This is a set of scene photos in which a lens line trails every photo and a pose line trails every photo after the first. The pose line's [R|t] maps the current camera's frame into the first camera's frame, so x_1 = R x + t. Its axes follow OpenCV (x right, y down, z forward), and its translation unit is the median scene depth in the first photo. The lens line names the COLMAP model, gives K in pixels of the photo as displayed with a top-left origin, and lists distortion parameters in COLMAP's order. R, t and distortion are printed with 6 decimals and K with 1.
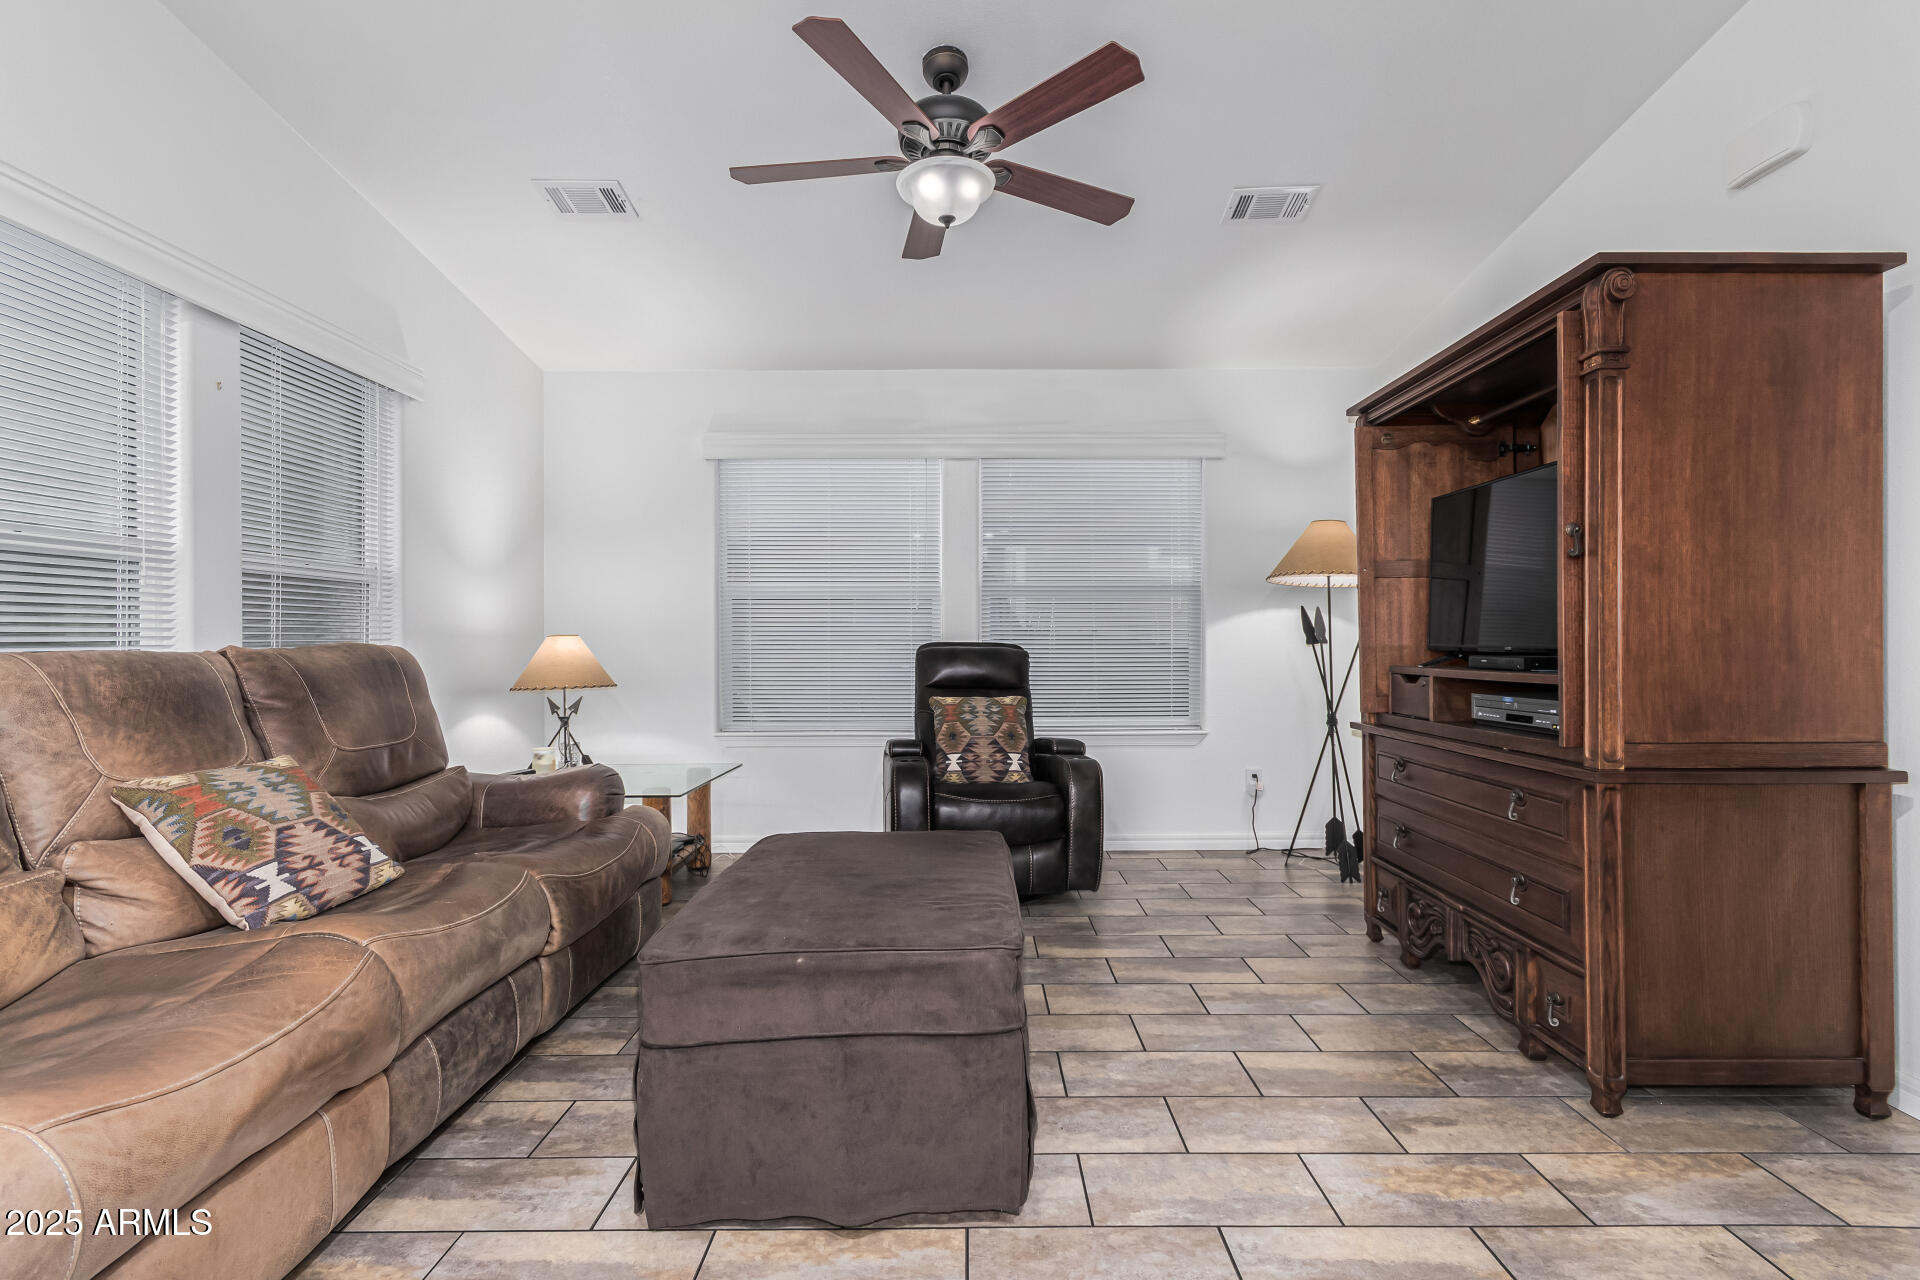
lens RADIAL K [[881.9, 0, 965.1], [0, 881.9, 635.3], [0, 0, 1]] dist [0.000535, 0.000548]
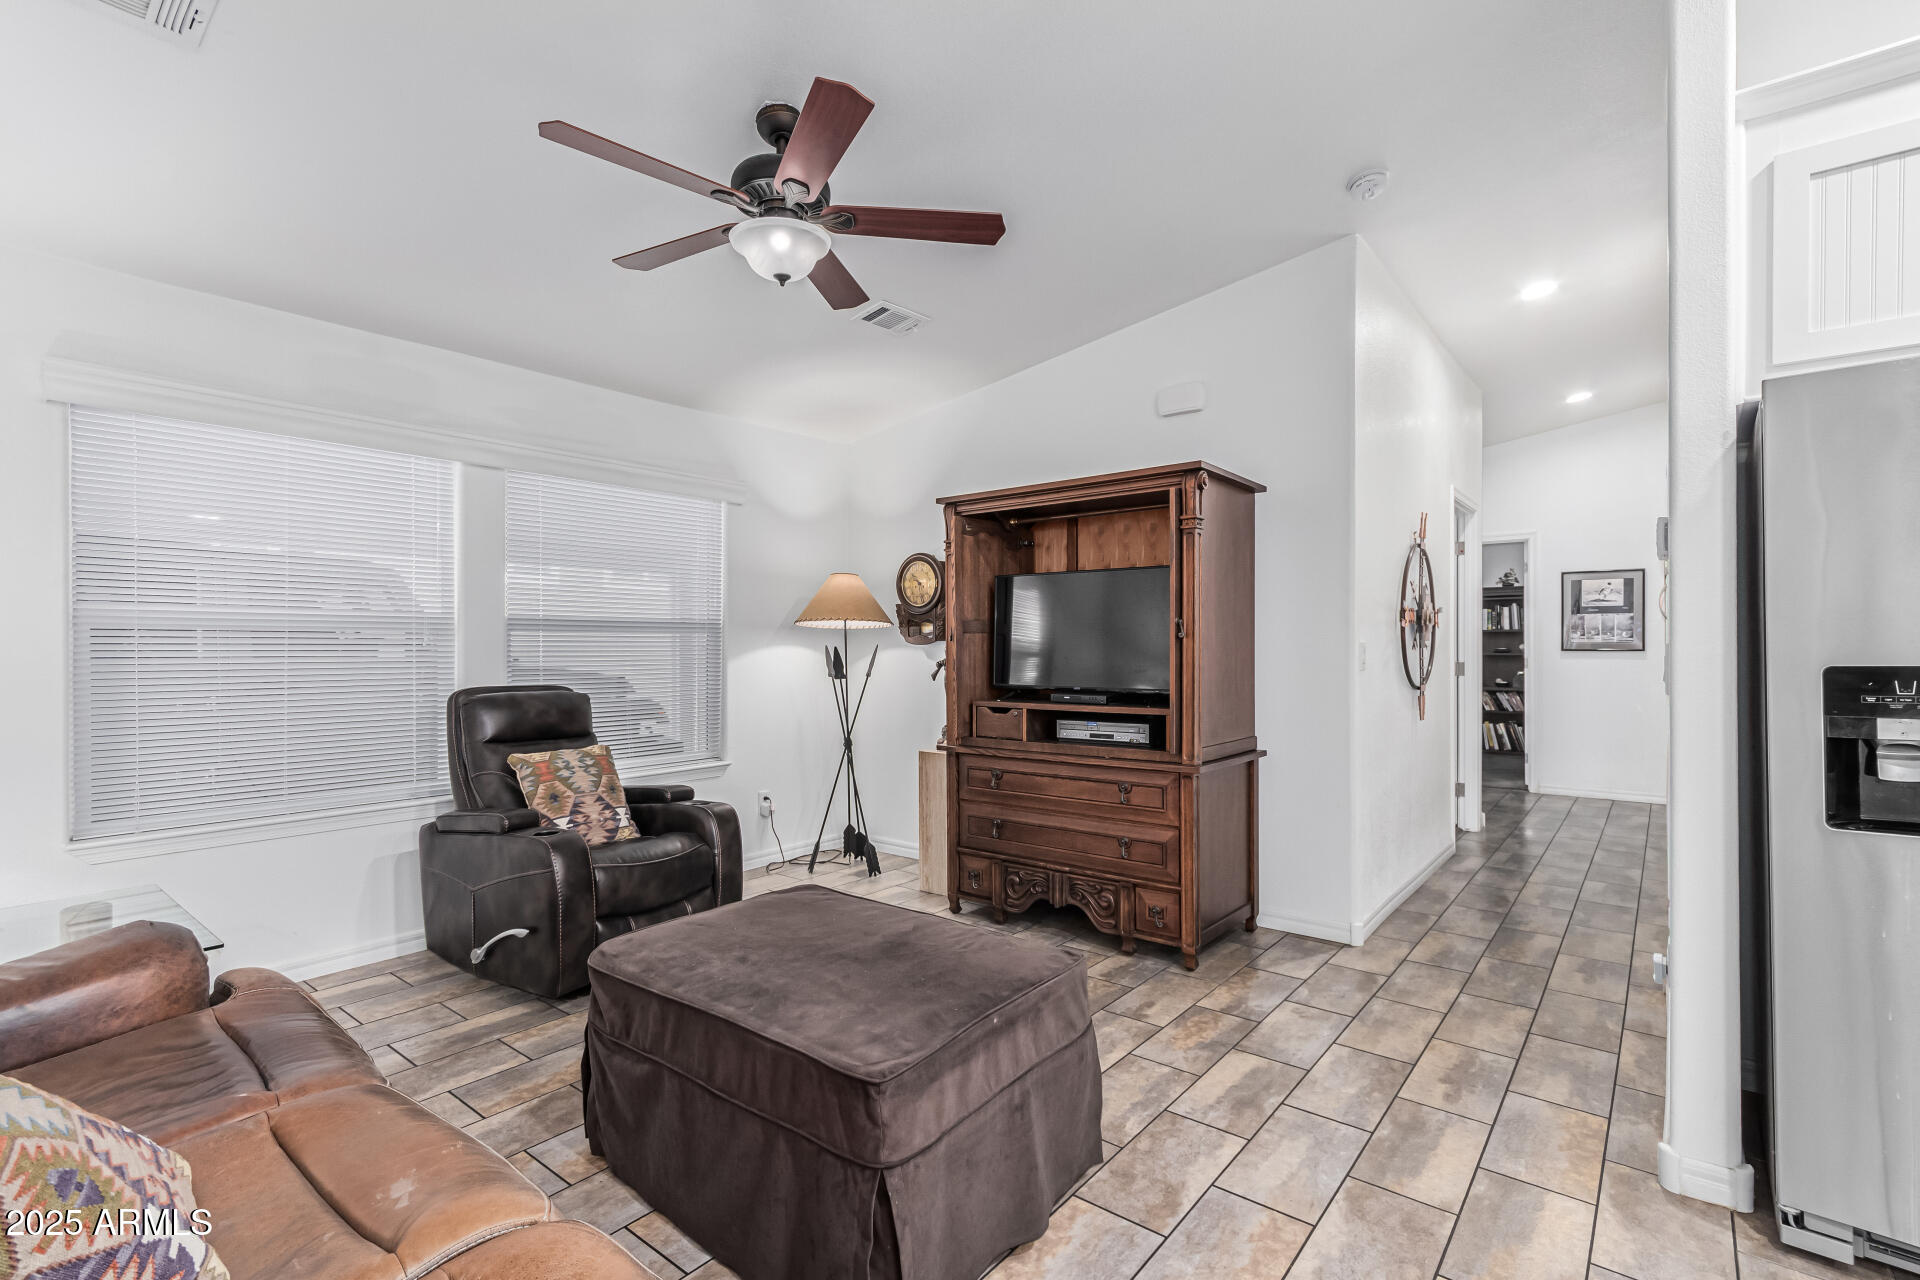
lens RADIAL K [[878.1, 0, 960.0], [0, 878.1, 640.0], [0, 0, 1]] dist [-0.007386, 0.000692]
pose [[0.629446, 0.007048, 0.777013, -0.547282], [-0.004721, 0.999975, -0.005246, -0.048466], [-0.777030, -0.000367, 0.629463, 0.185480]]
